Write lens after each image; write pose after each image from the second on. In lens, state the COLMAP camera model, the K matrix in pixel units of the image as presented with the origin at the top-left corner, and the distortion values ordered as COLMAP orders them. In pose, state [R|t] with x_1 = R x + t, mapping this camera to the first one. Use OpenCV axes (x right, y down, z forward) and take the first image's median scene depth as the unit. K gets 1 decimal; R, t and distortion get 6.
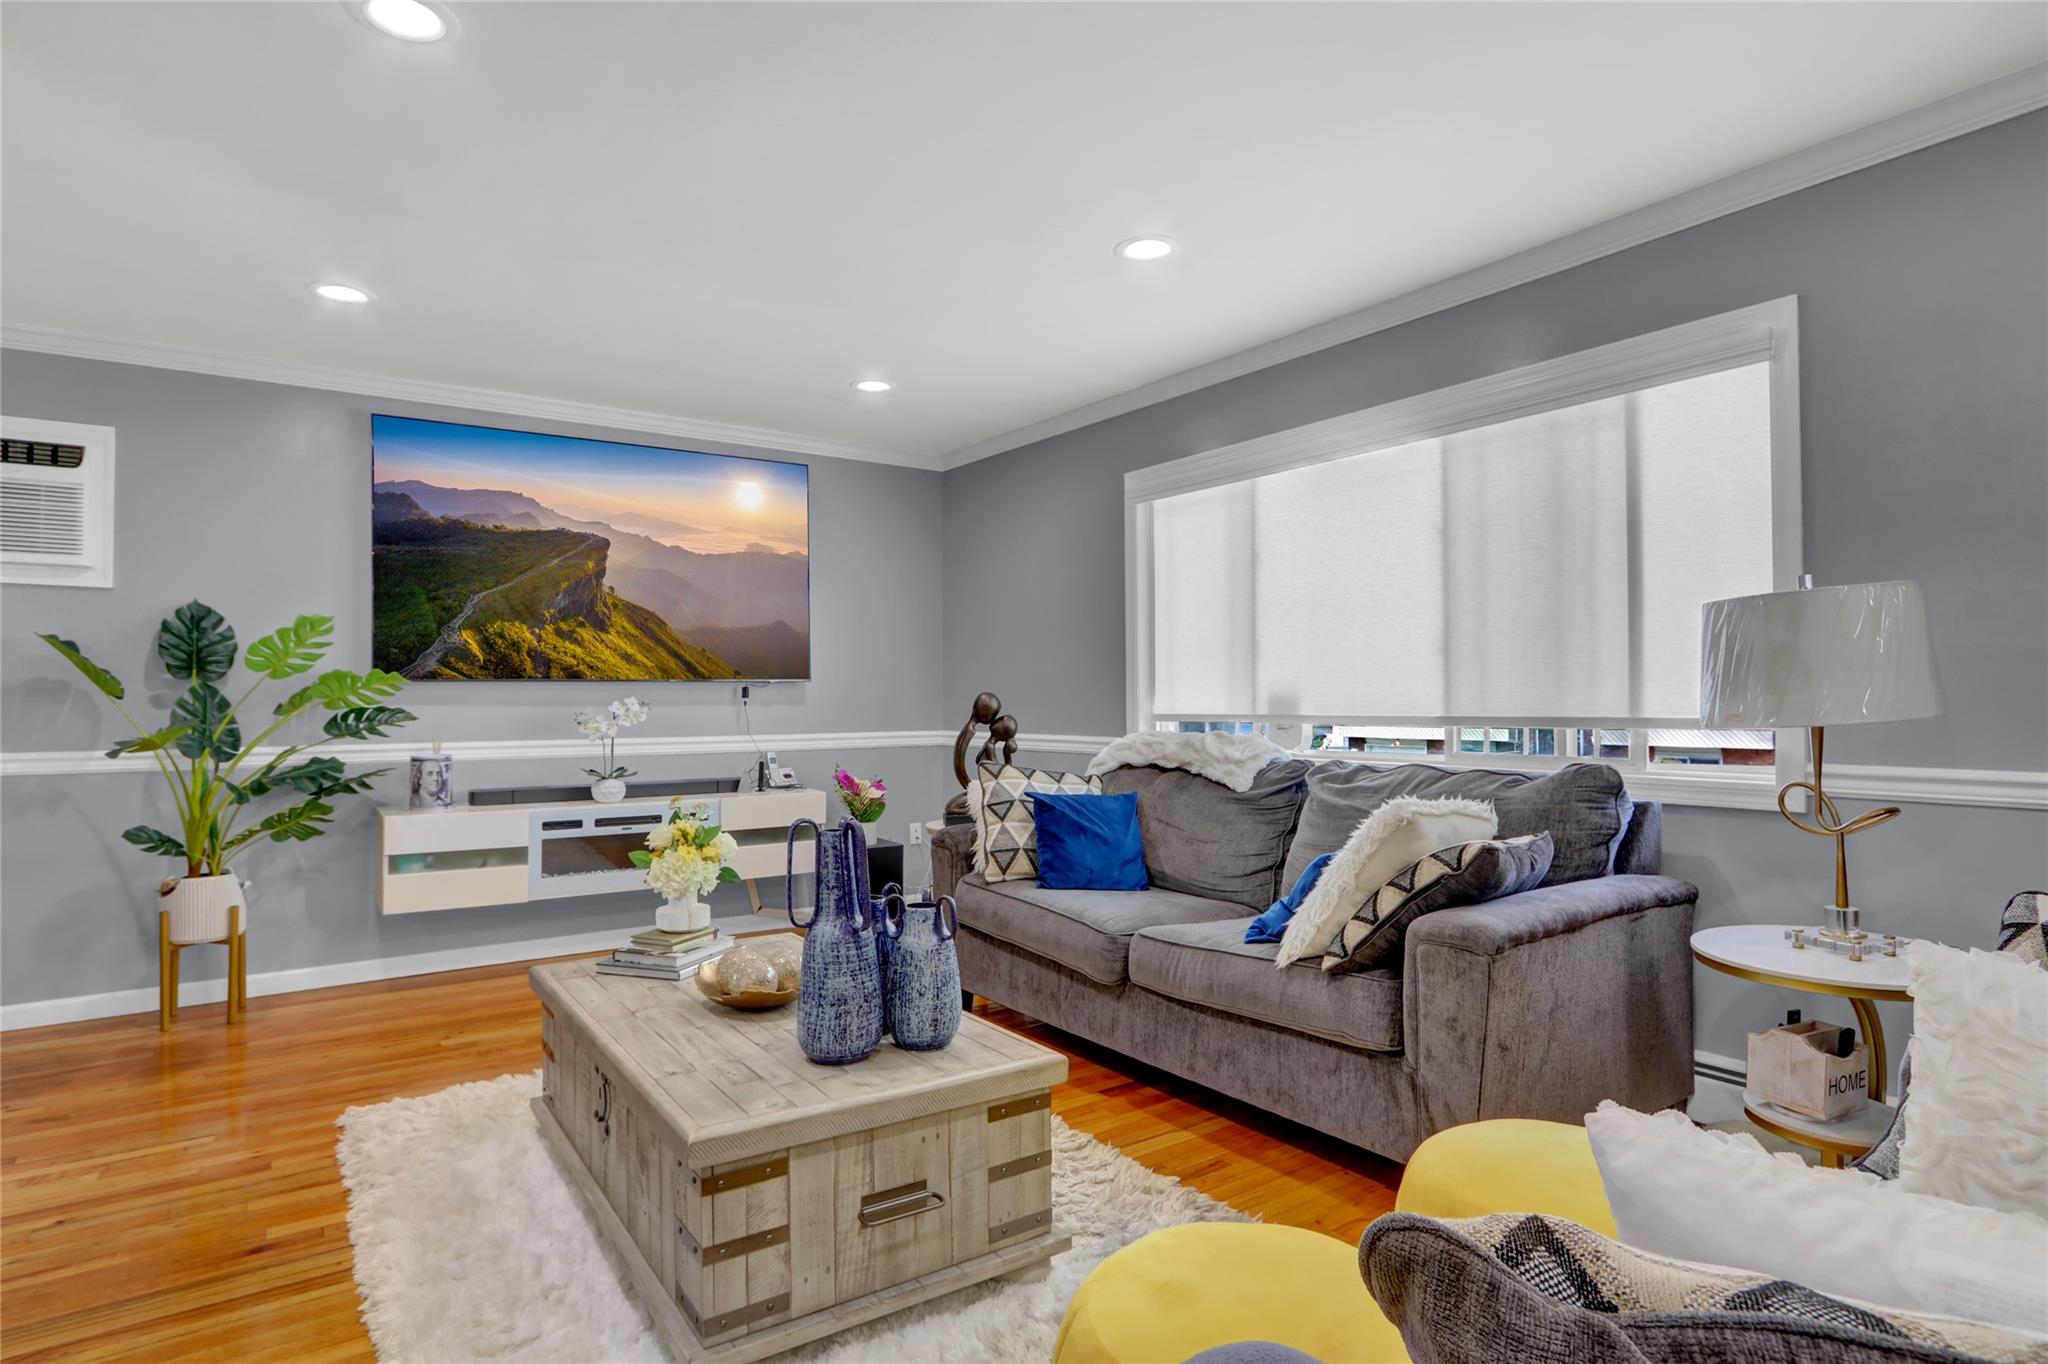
lens RADIAL K [[1078.4, 0, 1024.0], [0, 1078.4, 682.0], [0, 0, 1]] dist [-0.001841, -0.000151]
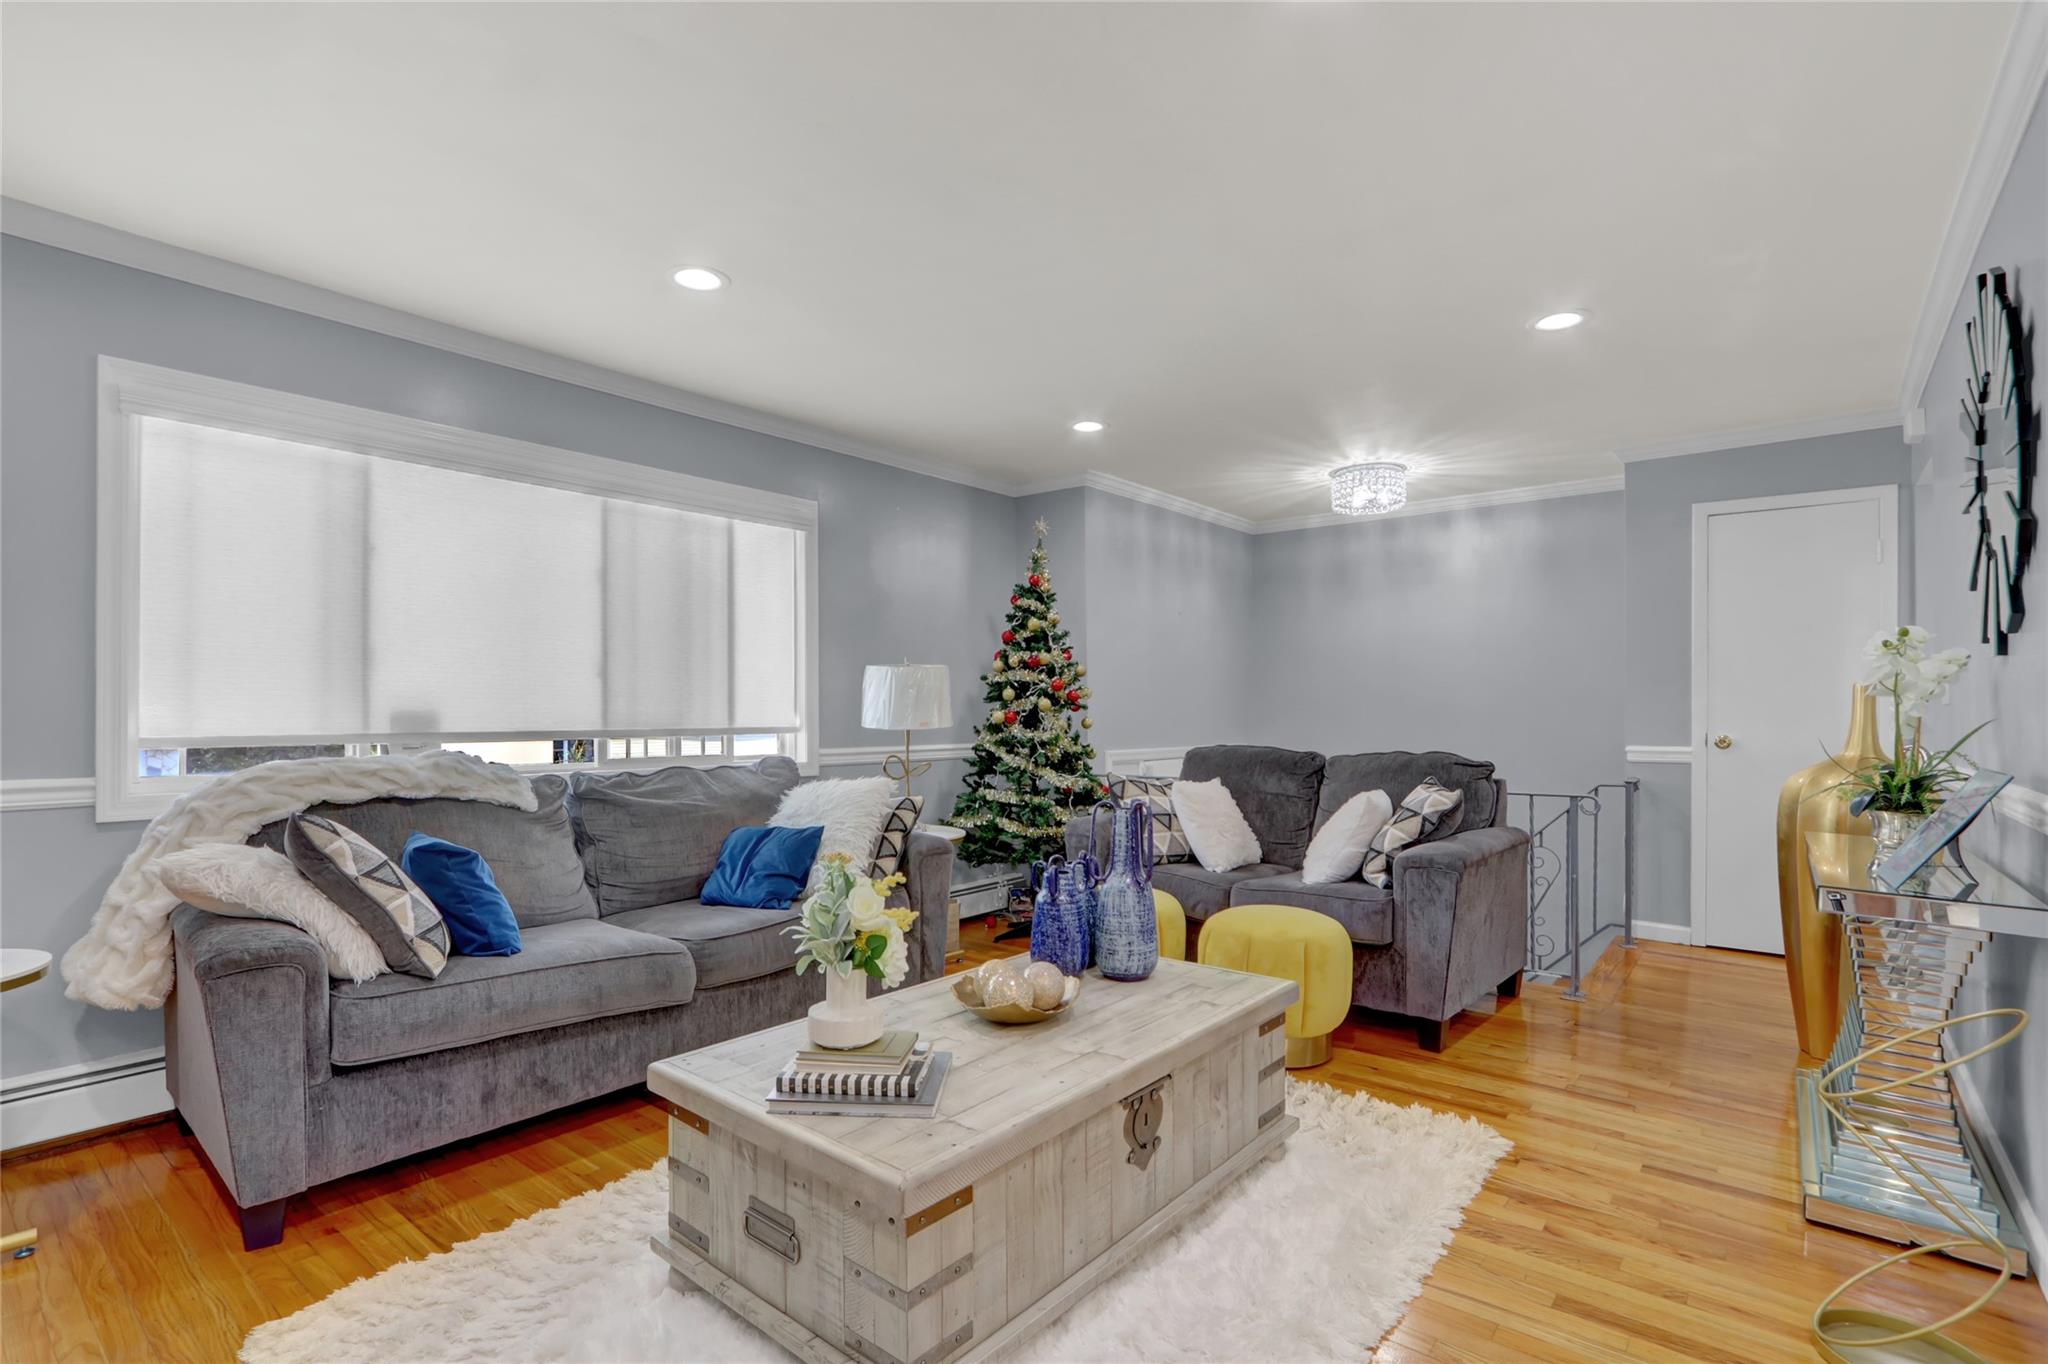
lens RADIAL K [[957.6, 0, 986.2], [0, 957.6, 679.5], [0, 0, 1]] dist [-0.018011, 0.000253]
pose [[-0.253966, 0.045991, 0.966119, -0.739582], [-0.001969, 0.998842, -0.048067, 0.026304], [-0.967211, -0.014110, -0.253581, 0.855621]]
